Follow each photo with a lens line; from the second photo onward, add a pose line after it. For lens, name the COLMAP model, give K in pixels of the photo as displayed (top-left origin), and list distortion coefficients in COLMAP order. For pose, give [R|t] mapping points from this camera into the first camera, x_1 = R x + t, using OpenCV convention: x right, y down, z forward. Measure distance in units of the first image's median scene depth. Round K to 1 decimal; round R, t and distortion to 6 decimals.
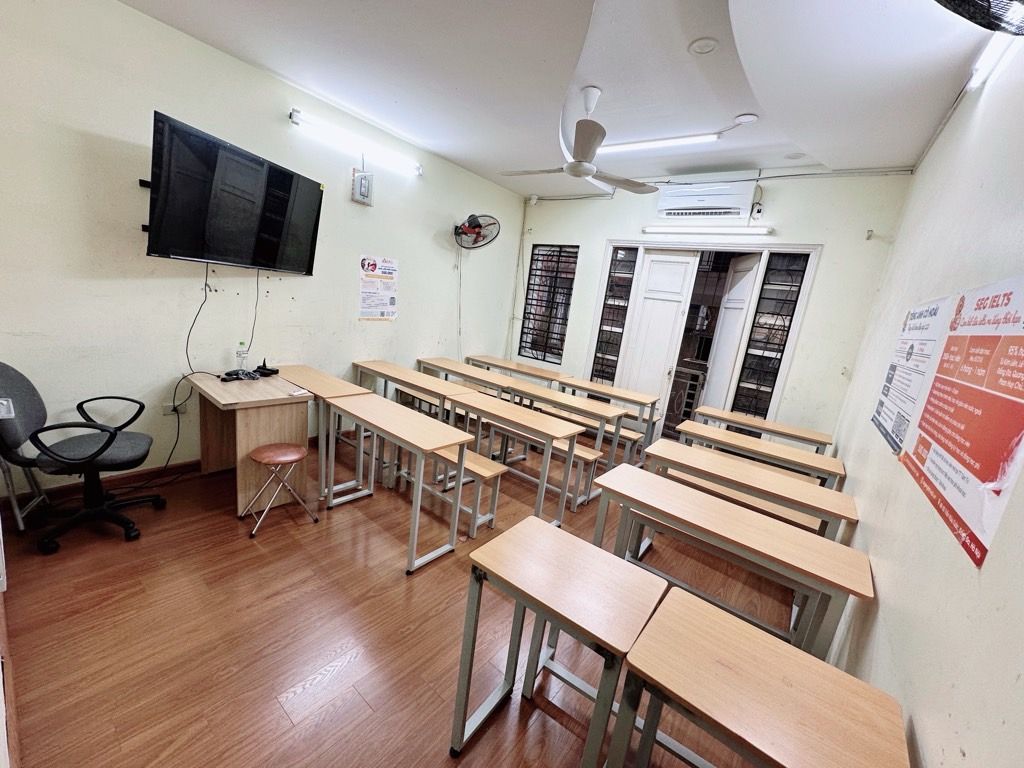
lens RADIAL K [[408.4, 0, 510.6], [0, 408.4, 382.9], [0, 0, 1]] dist [-0.000887, 0.000149]
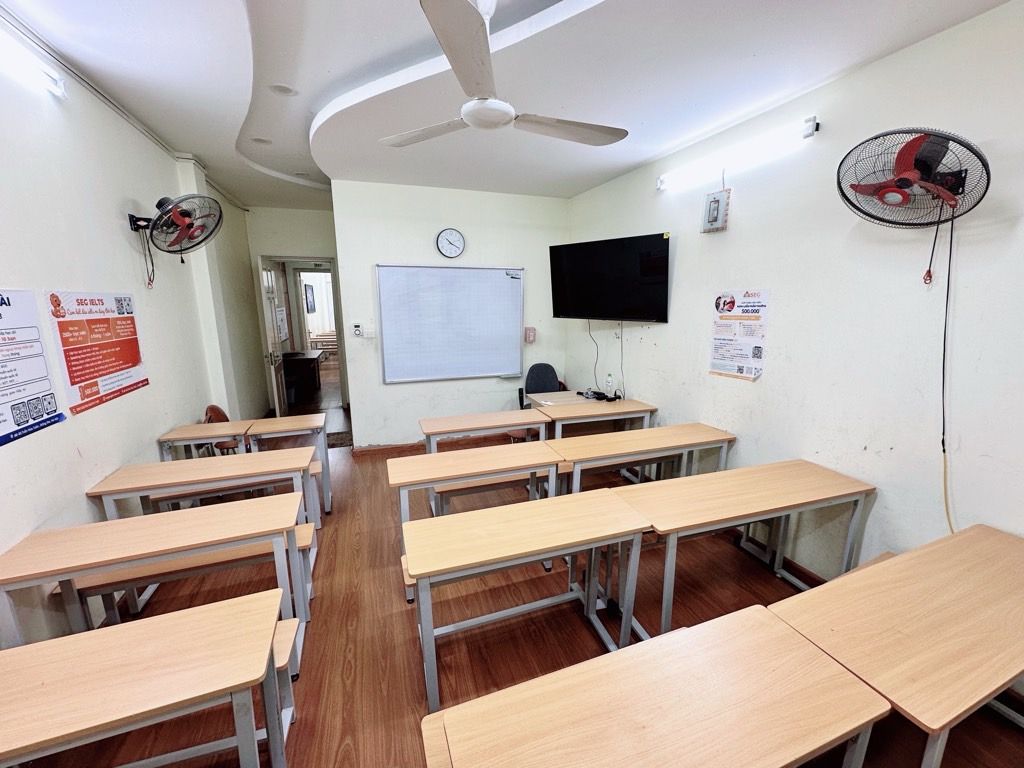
lens RADIAL K [[408.4, 0, 510.6], [0, 408.4, 382.9], [0, 0, 1]] dist [-0.000887, 0.000149]
pose [[-0.525944, 0.043058, -0.849429, 0.521313], [-0.237166, 0.951679, 0.195088, -0.203382], [0.816783, 0.304061, -0.490318, 1.099144]]
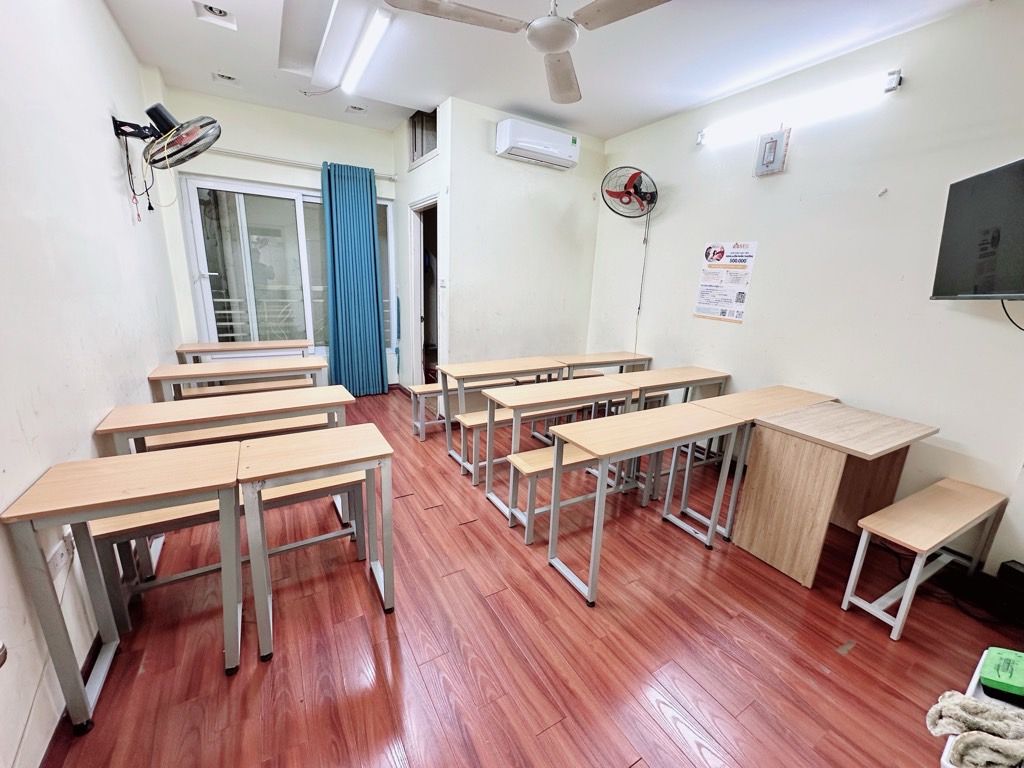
lens RADIAL K [[413.2, 0, 515.5], [0, 413.2, 367.6], [0, 0, 1]] dist [-0.001069, -0.000088]
pose [[-0.364746, 0.114890, -0.923992, 0.639003], [-0.275809, 0.934490, 0.225071, -0.145953], [0.889320, 0.336939, -0.309164, 0.984003]]
